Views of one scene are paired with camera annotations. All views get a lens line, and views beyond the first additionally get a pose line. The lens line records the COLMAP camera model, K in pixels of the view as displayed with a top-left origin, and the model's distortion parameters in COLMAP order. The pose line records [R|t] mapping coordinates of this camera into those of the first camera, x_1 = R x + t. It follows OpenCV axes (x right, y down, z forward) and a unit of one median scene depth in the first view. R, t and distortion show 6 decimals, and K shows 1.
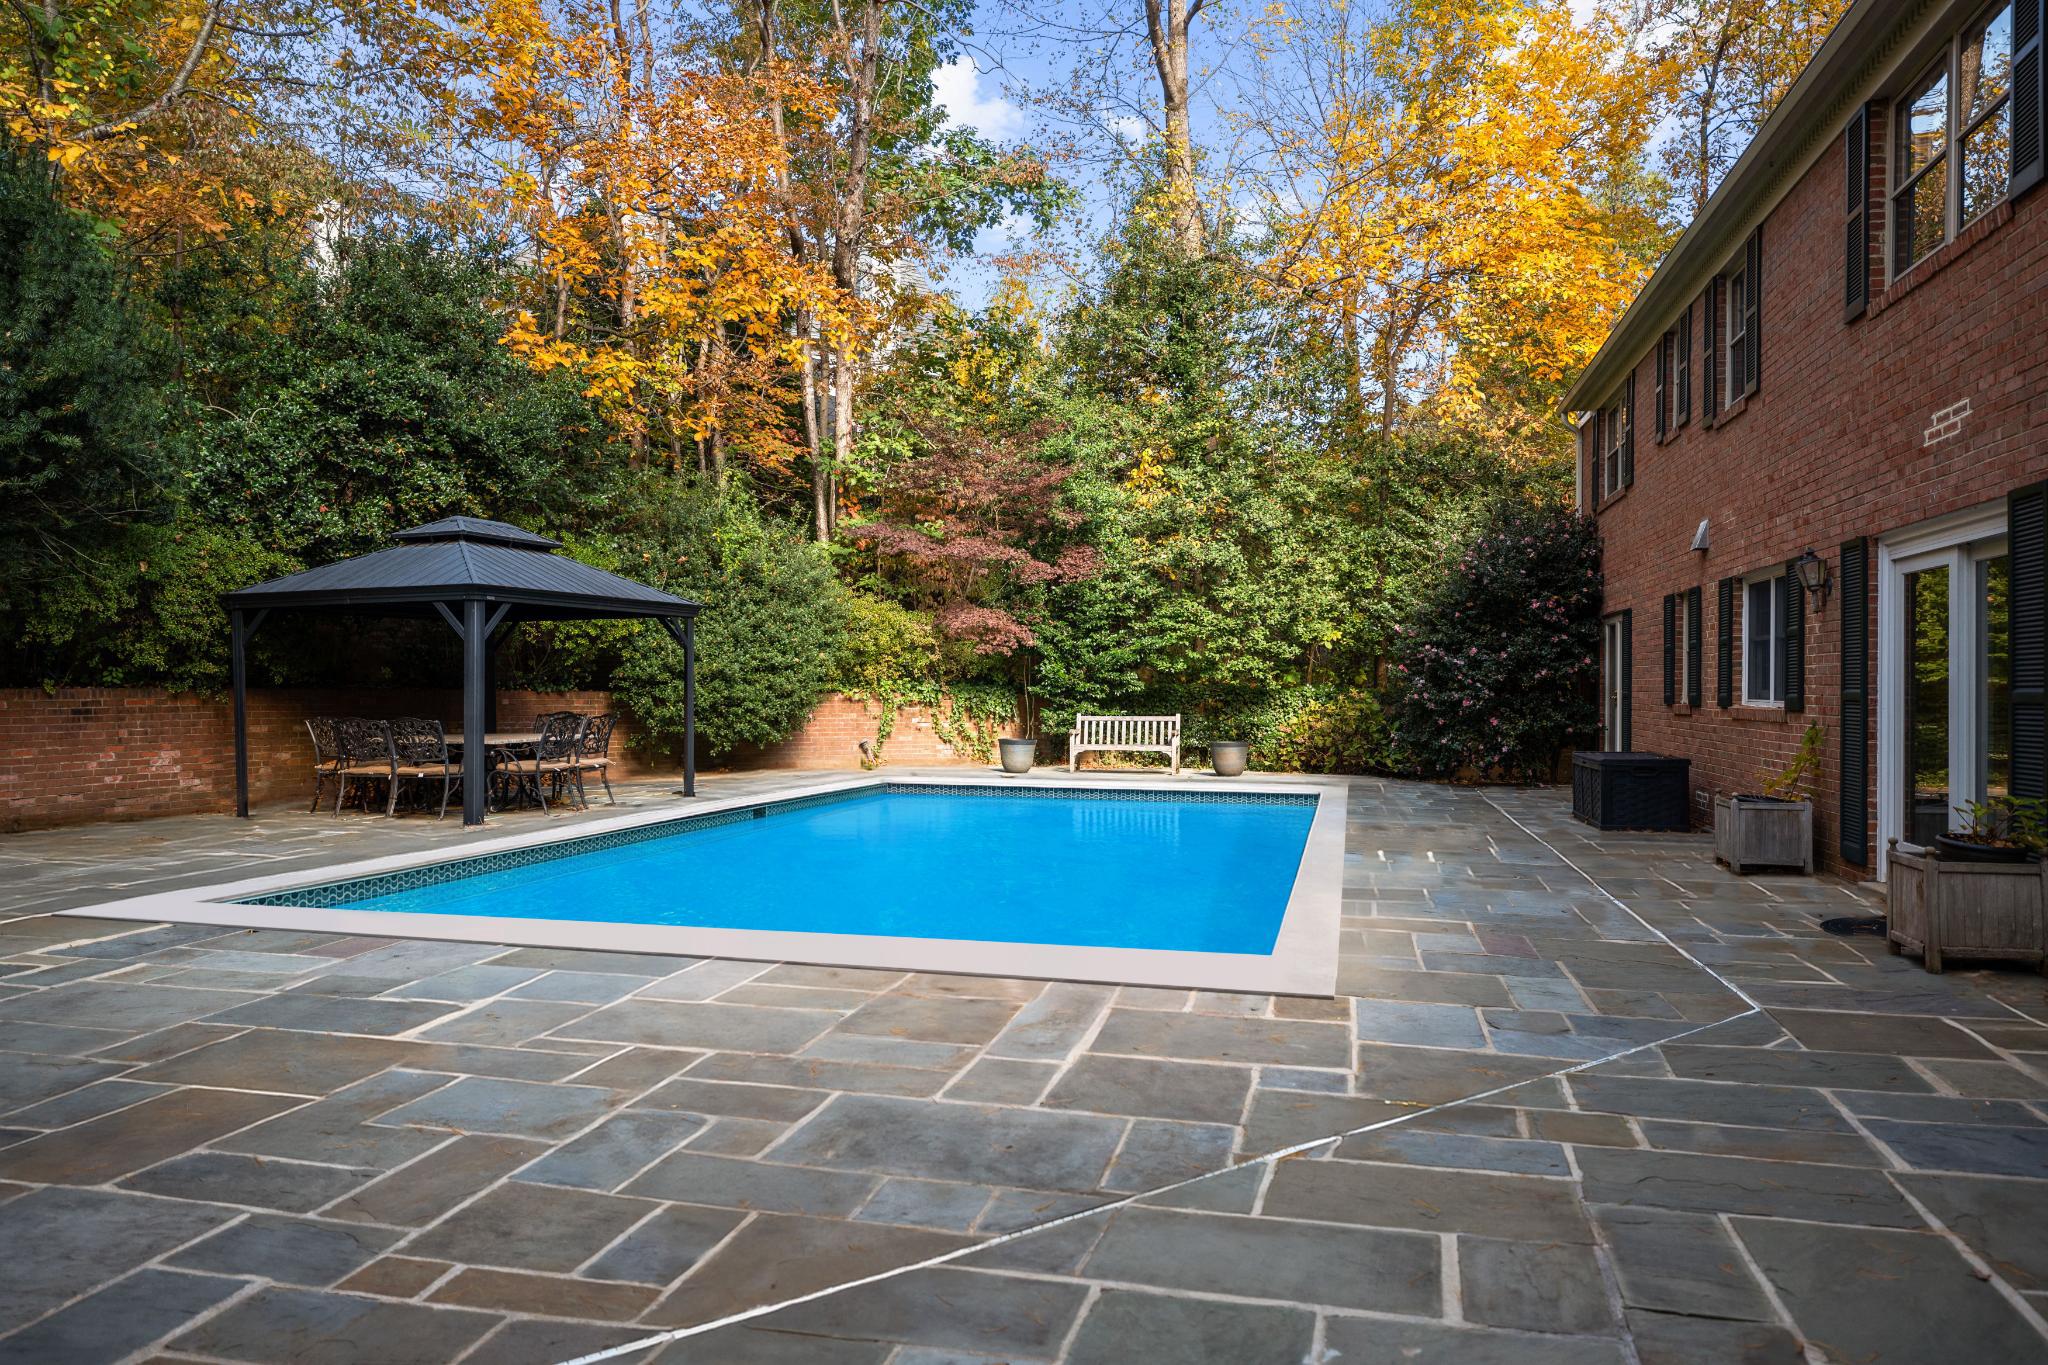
lens RADIAL K [[1405.4, 0, 1021.2], [0, 1405.4, 679.4], [0, 0, 1]] dist [0.006348, 0.000259]
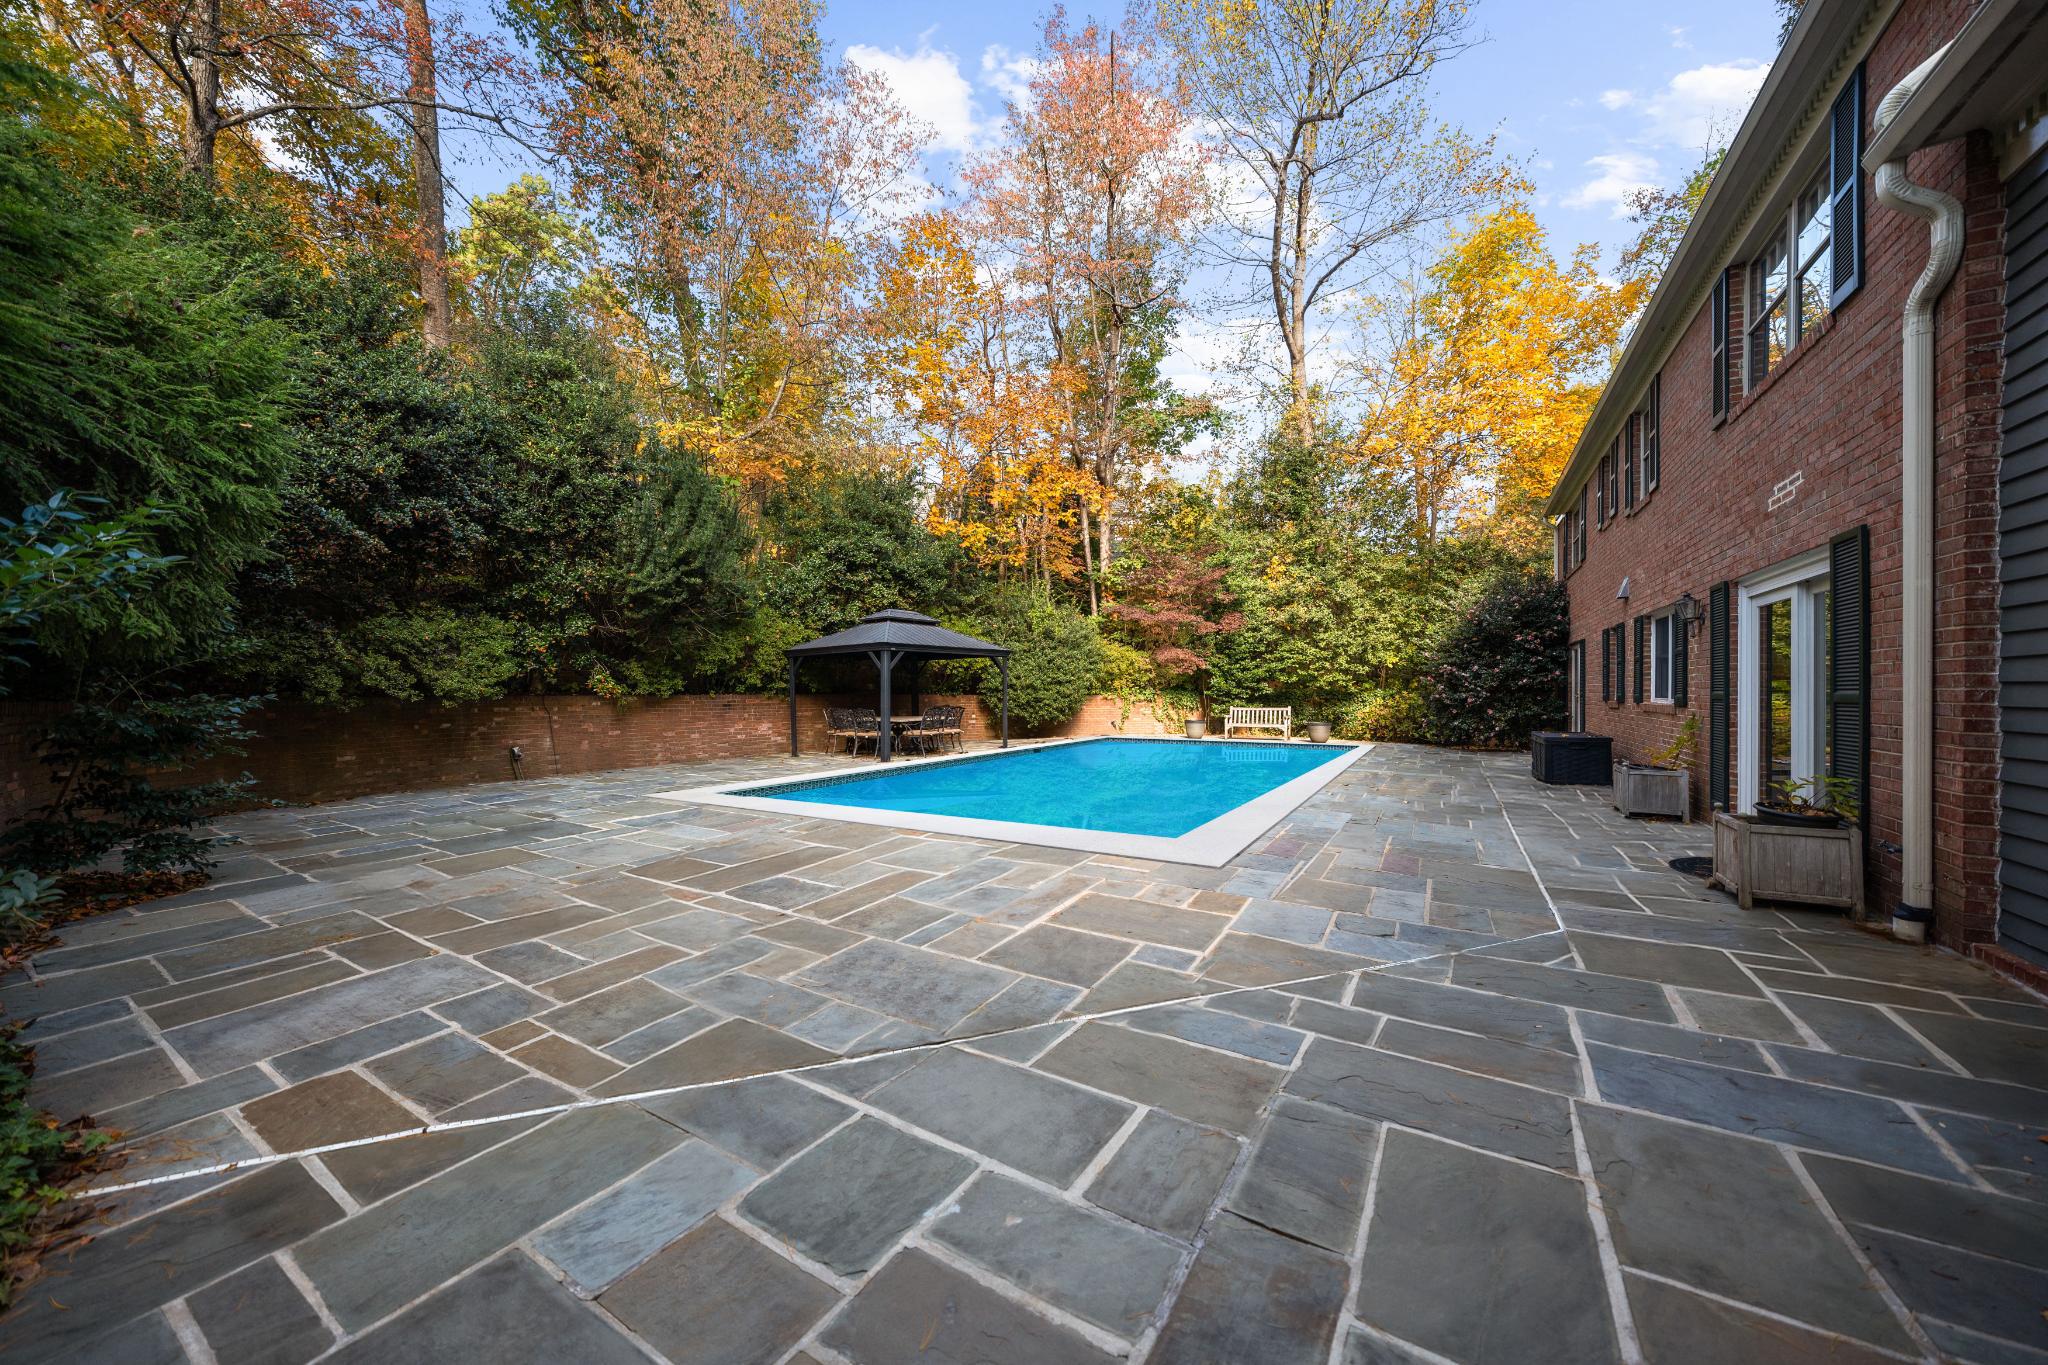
lens RADIAL K [[713.2, 0, 1025.5], [0, 713.2, 691.3], [0, 0, 1]] dist [-0.002747, -0.000217]
pose [[0.953172, -0.005344, -0.302382, 0.108121], [0.007010, 0.999966, 0.004425, -0.000744], [0.302348, -0.006338, 0.953177, 0.087764]]
